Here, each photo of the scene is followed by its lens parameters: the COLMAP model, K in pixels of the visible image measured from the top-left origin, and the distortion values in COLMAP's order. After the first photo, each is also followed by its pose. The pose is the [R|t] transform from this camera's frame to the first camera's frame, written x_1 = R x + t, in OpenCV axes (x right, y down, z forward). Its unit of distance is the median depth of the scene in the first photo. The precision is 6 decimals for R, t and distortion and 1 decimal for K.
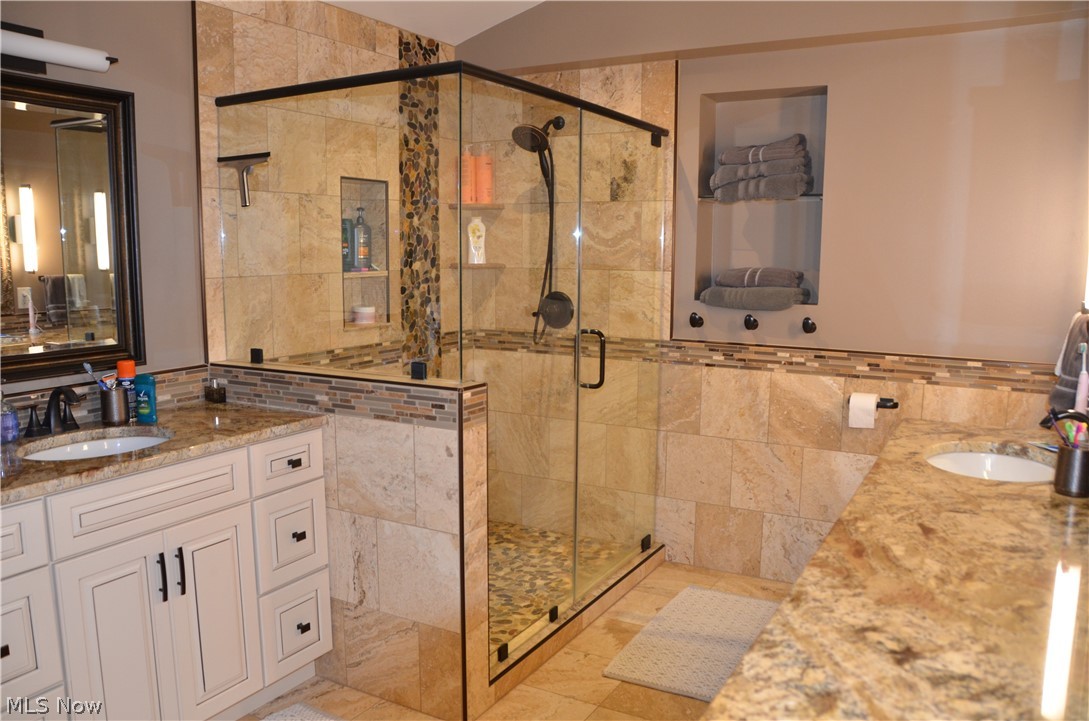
lens RADIAL K [[856.0, 0, 529.0], [0, 856.0, 380.0], [0, 0, 1]] dist [-0.157496, 0.128572]
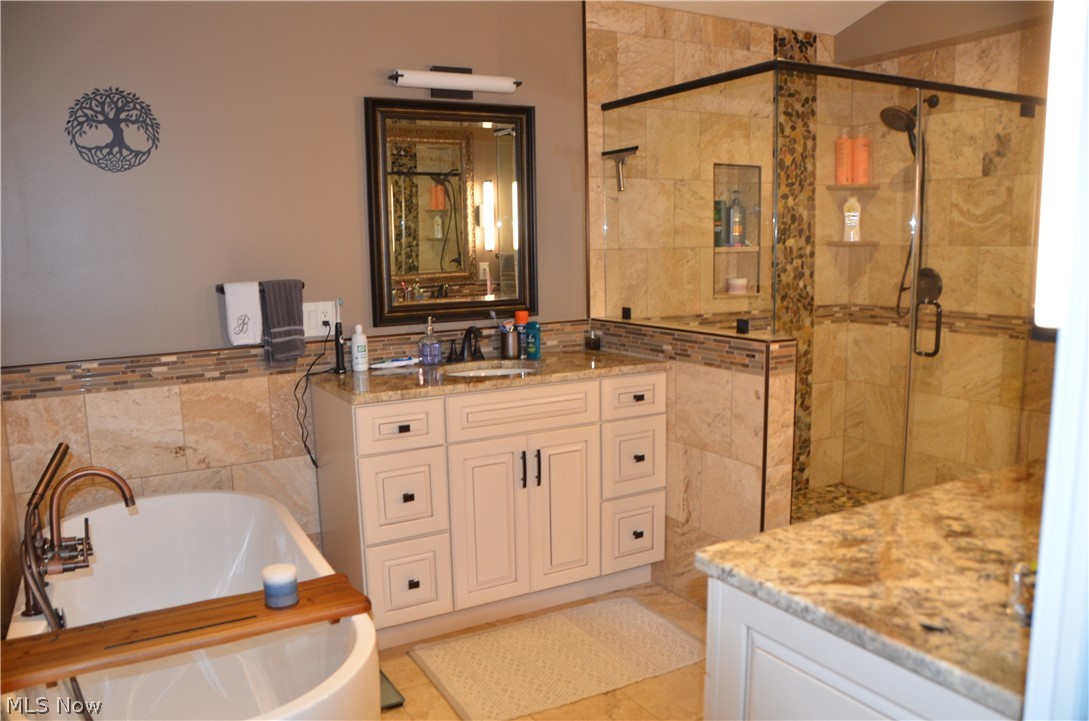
lens RADIAL K [[856.0, 0, 529.0], [0, 856.0, 380.0], [0, 0, 1]] dist [-0.157496, 0.128572]
pose [[0.859610, 0.063306, -0.507014, 0.178967], [-0.056337, 0.997988, 0.029093, 0.037759], [0.507835, 0.003555, 0.861447, -0.128083]]
